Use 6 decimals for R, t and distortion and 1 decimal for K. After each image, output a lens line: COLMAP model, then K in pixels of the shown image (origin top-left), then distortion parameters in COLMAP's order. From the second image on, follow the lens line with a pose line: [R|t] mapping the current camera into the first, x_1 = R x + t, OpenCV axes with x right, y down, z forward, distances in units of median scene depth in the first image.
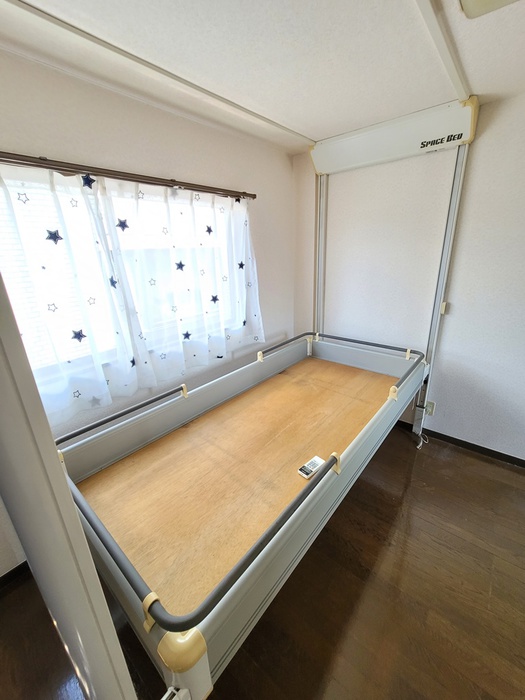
lens RADIAL K [[286.9, 0, 262.3], [0, 286.9, 347.9], [0, 0, 1]] dist [-0.002949, 0.000360]
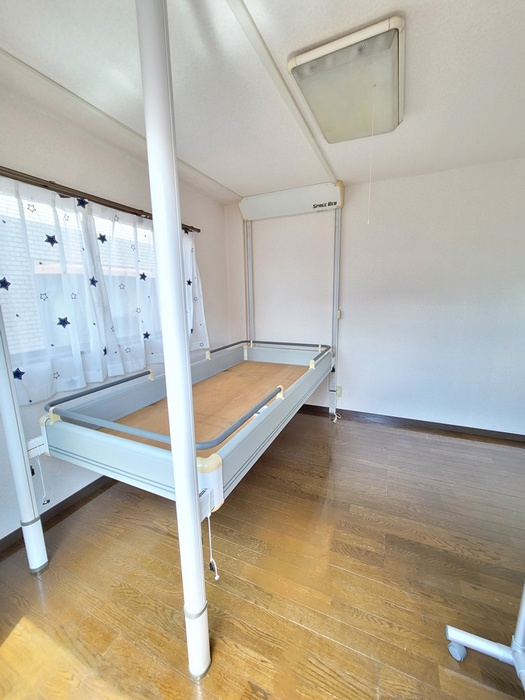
lens RADIAL K [[286.9, 0, 262.3], [0, 286.9, 347.9], [0, 0, 1]] dist [-0.002949, 0.000360]
pose [[0.961973, -0.033243, 0.271113, -0.122557], [0.074528, 0.986849, -0.143437, 0.202033], [-0.262779, 0.158188, 0.951800, -0.223628]]
